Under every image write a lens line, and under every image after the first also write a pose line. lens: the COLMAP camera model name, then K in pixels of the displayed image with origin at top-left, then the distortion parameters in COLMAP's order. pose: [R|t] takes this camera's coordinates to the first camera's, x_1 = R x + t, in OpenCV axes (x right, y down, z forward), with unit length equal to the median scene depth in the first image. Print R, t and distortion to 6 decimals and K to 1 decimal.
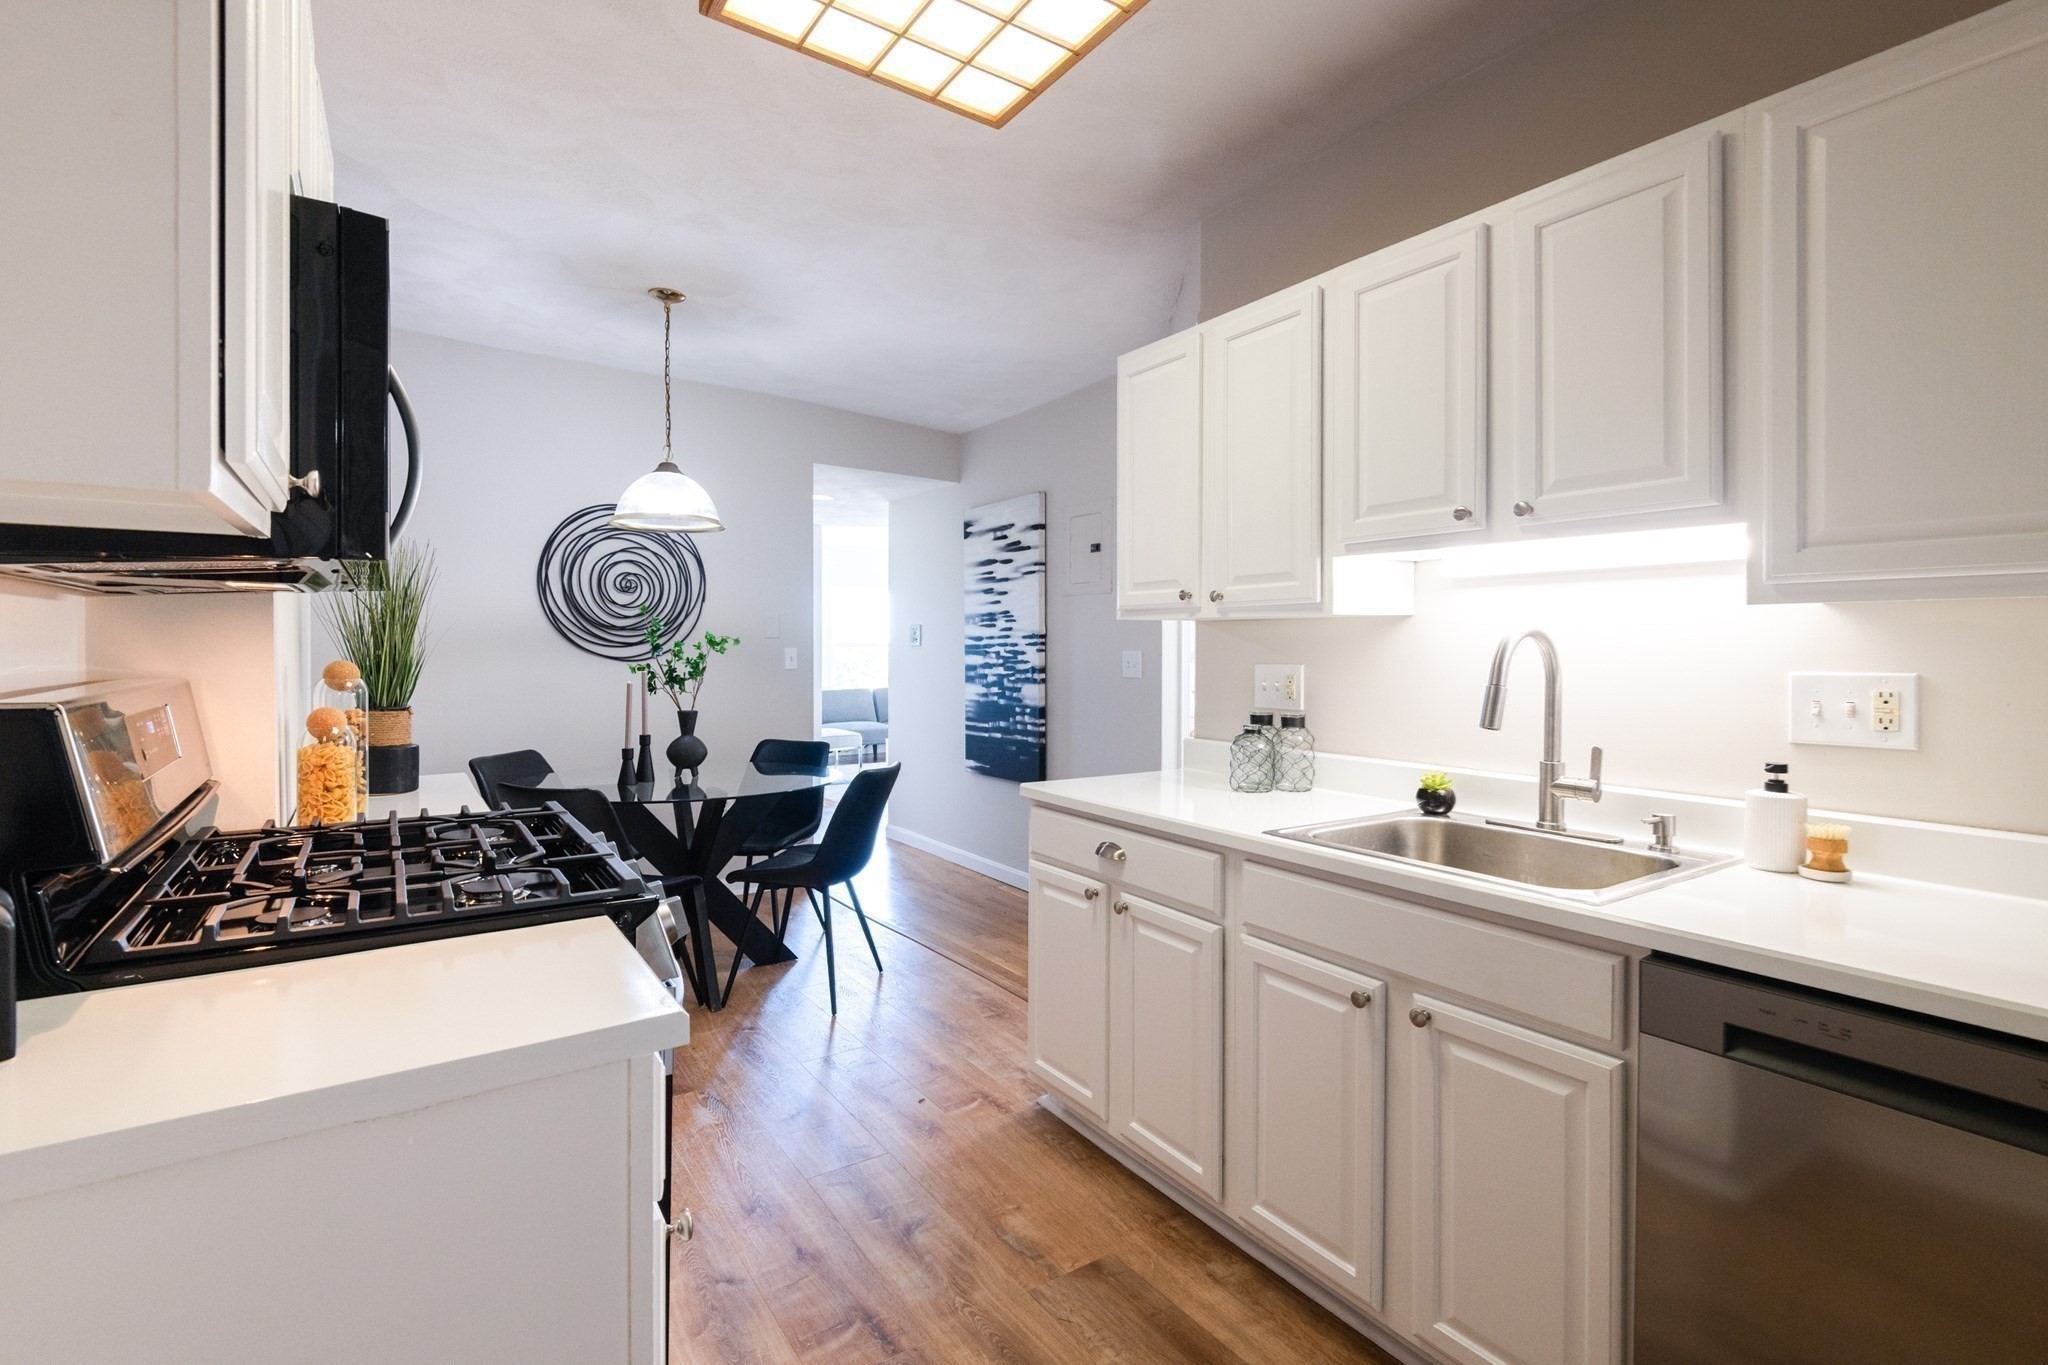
lens RADIAL K [[938.2, 0, 1009.5], [0, 938.2, 652.9], [0, 0, 1]] dist [0.009236, -0.005095]
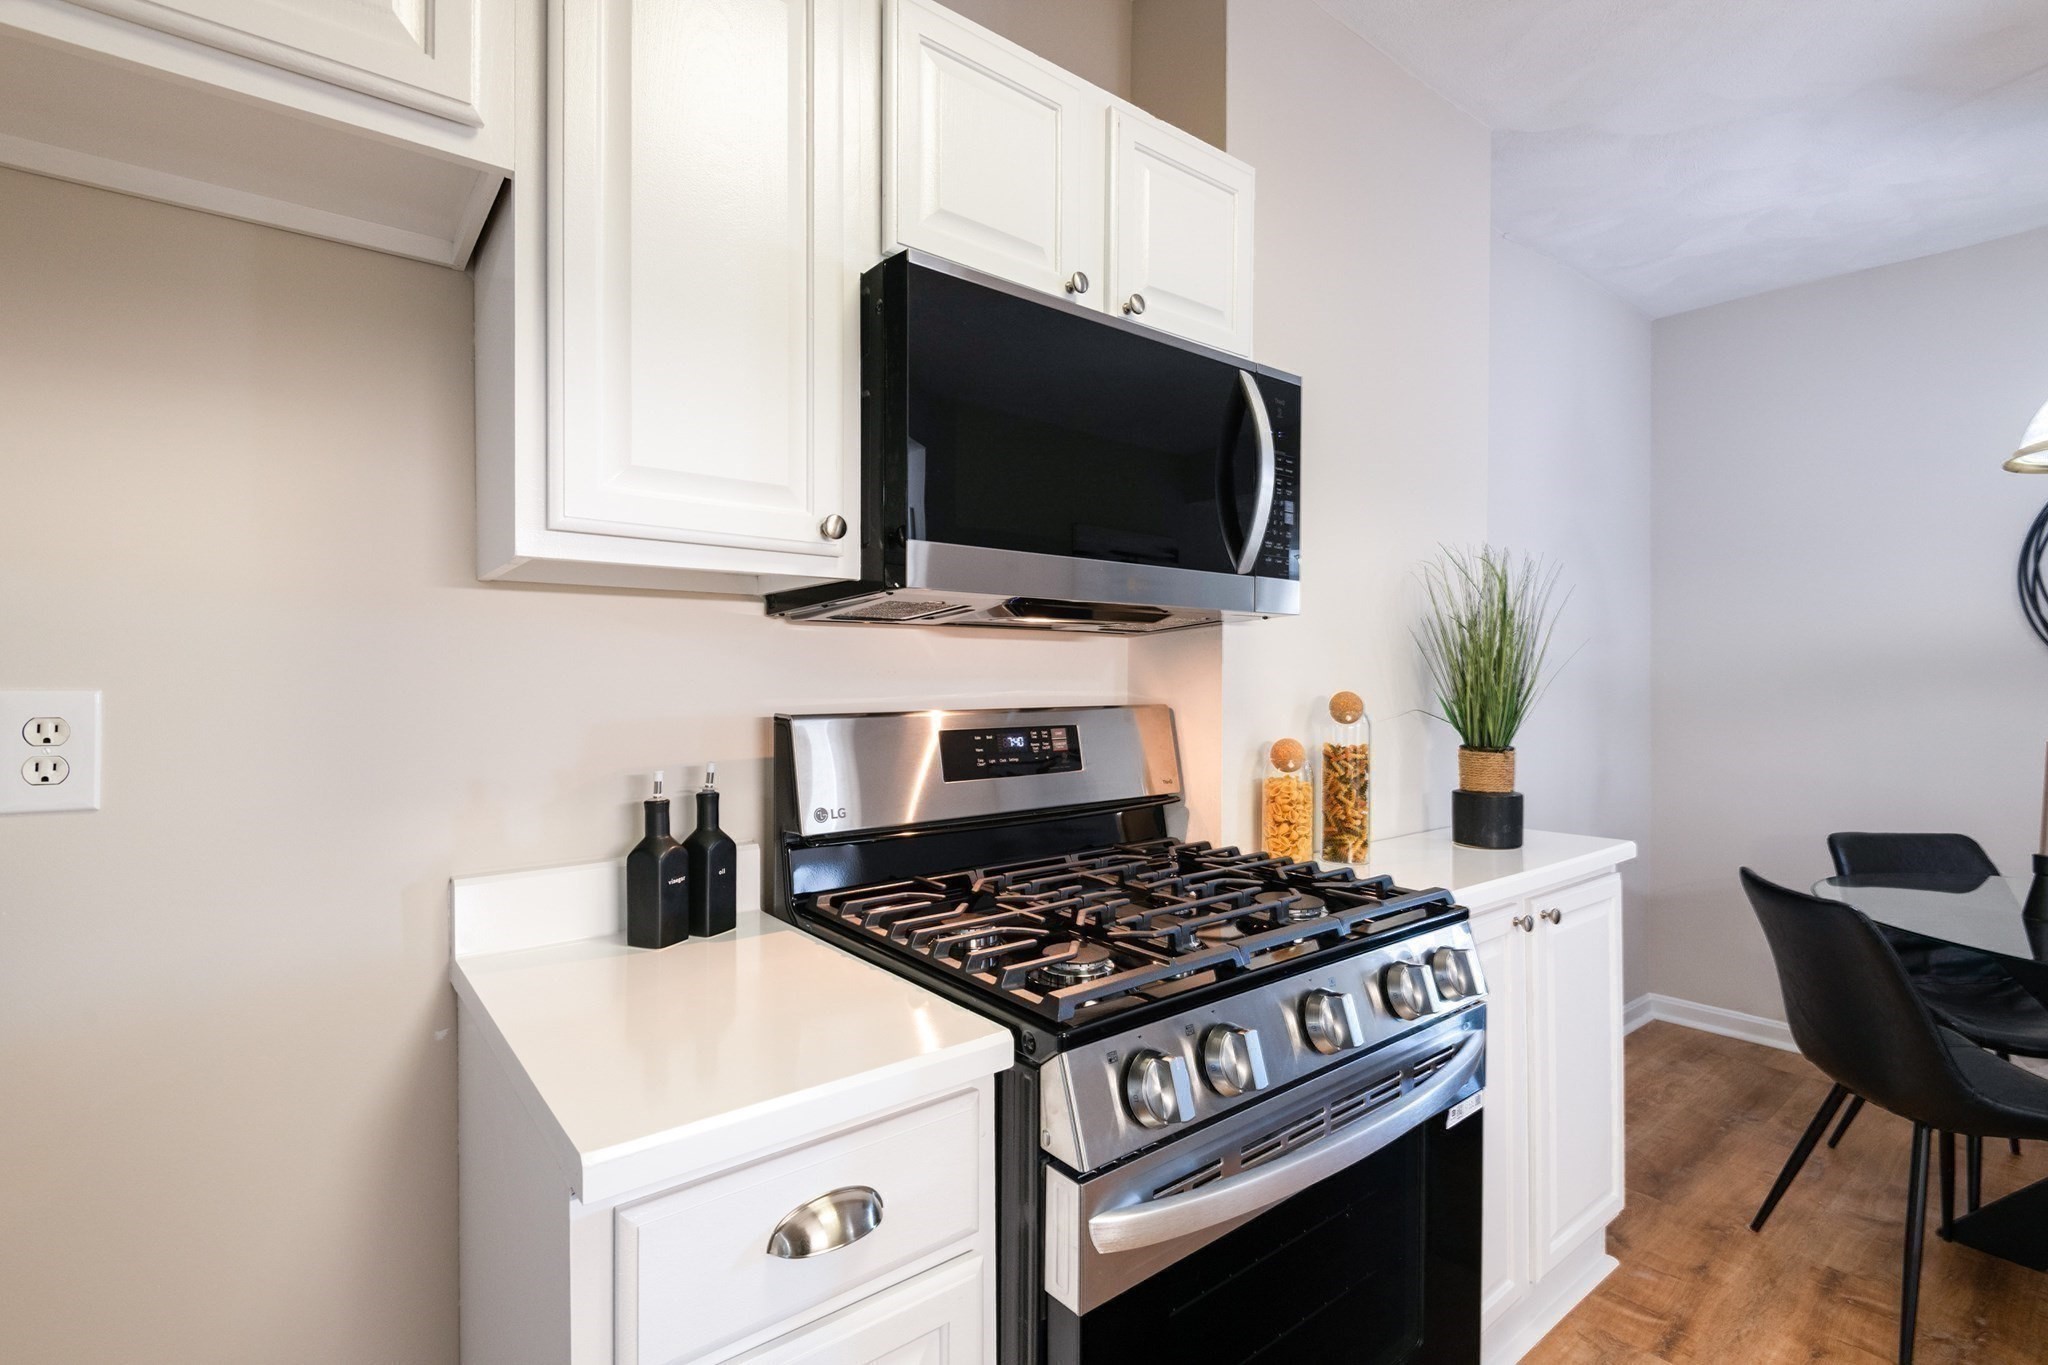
lens RADIAL K [[938.2, 0, 1023.7], [0, 938.2, 672.5], [0, 0, 1]] dist [0.009236, -0.005095]
pose [[0.100194, -0.007528, -0.994939, 0.152458], [-0.007470, 0.999937, -0.008318, -0.000818], [0.994940, 0.008266, 0.100132, 0.444437]]
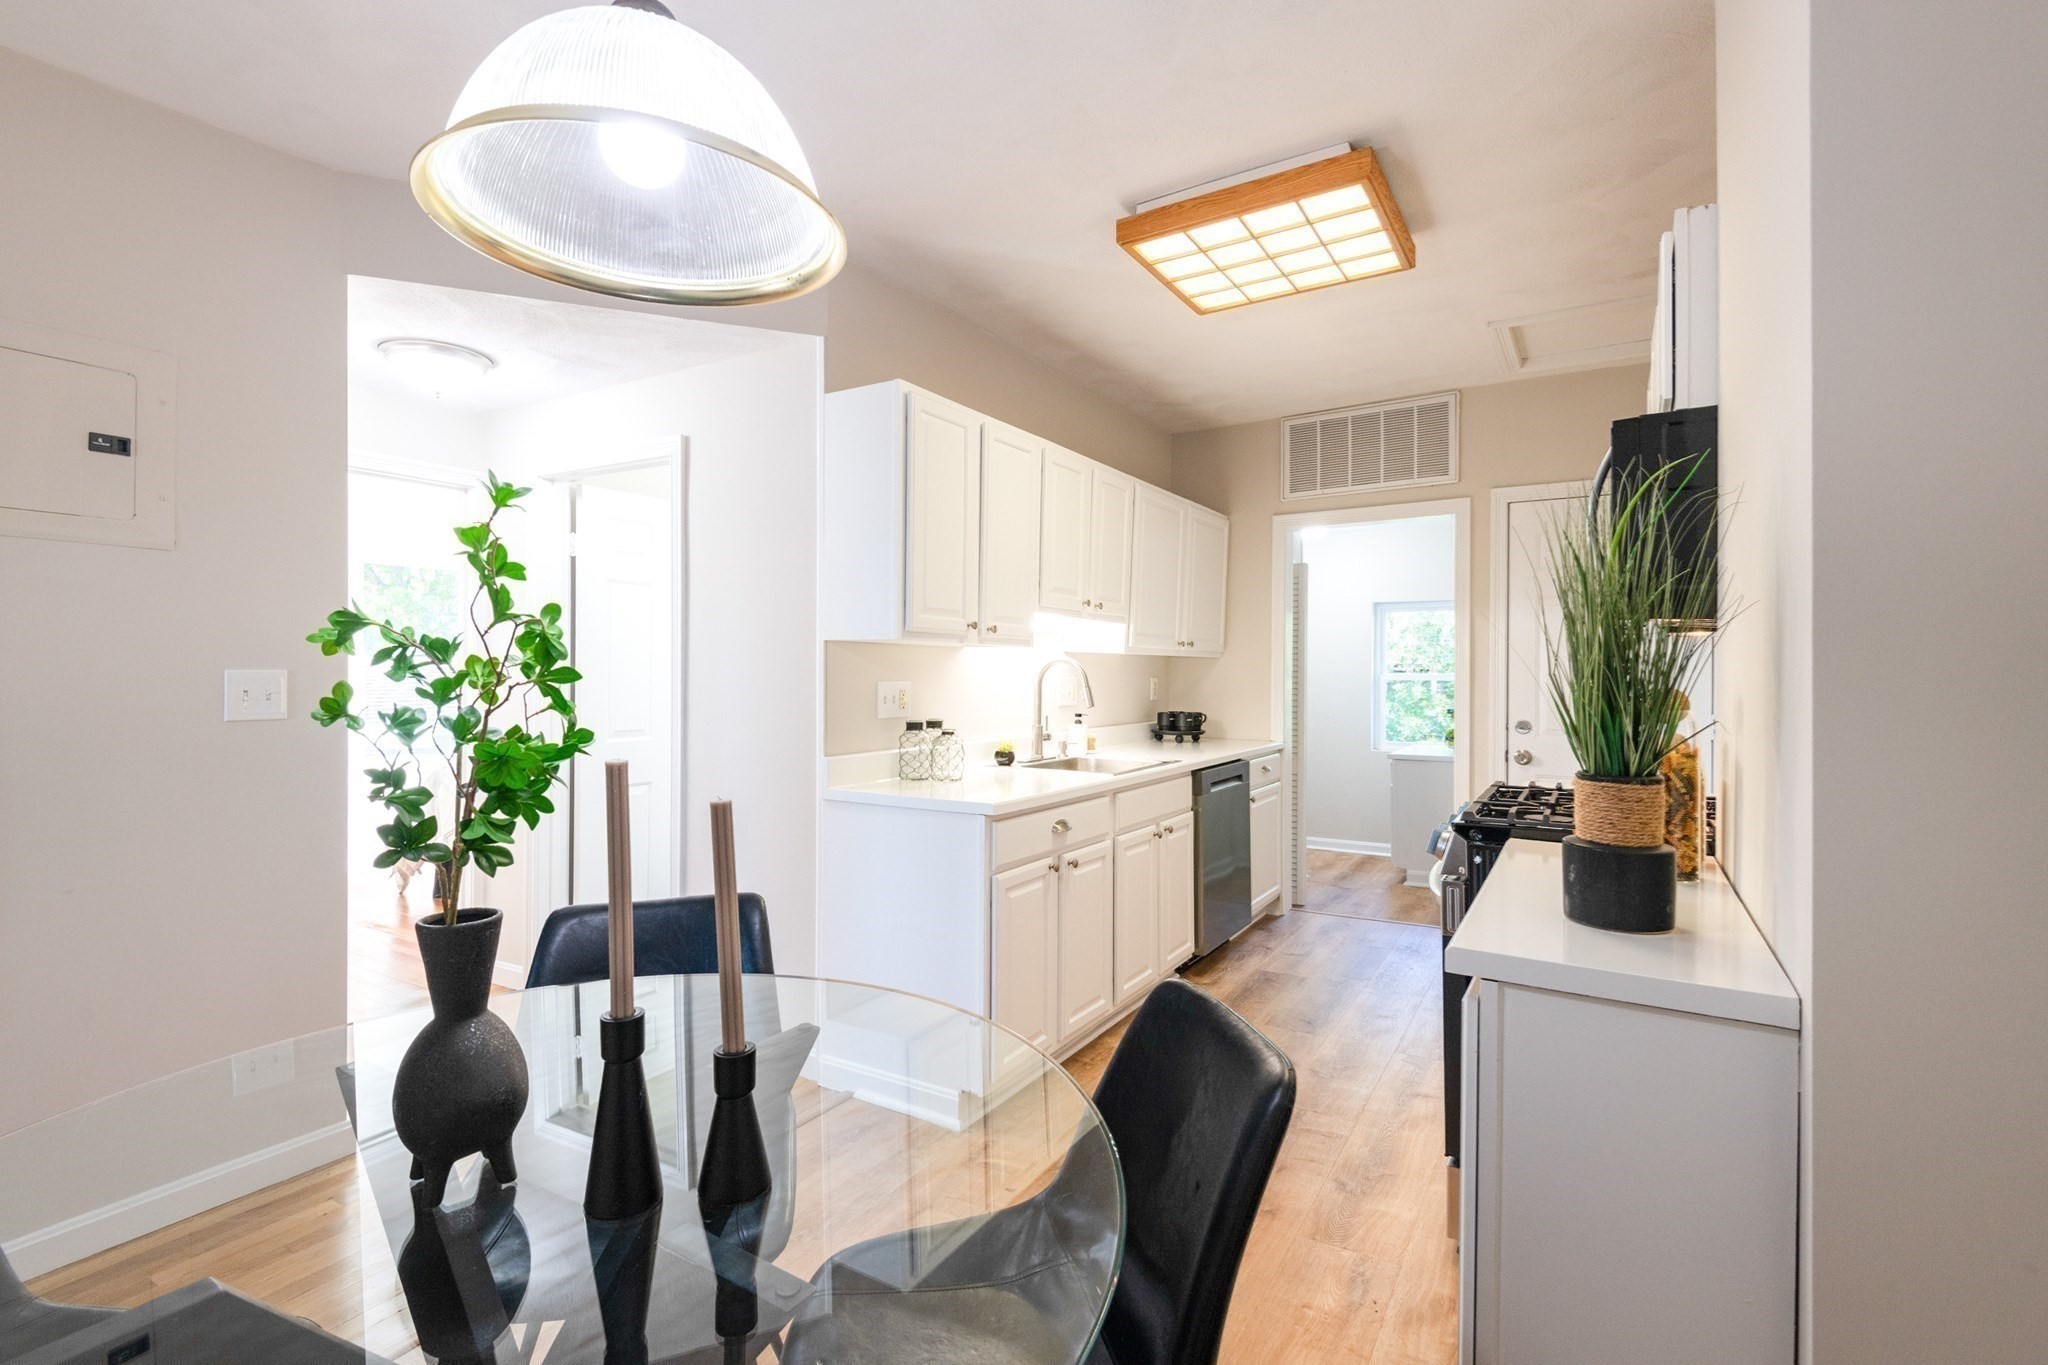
lens RADIAL K [[938.2, 0, 1005.0], [0, 938.2, 678.0], [0, 0, 1]] dist [0.009236, -0.005095]
pose [[-0.416944, -0.010785, 0.908868, -0.914046], [0.000088, 0.999929, 0.011905, -0.005994], [-0.908932, 0.005044, -0.416914, 1.428664]]
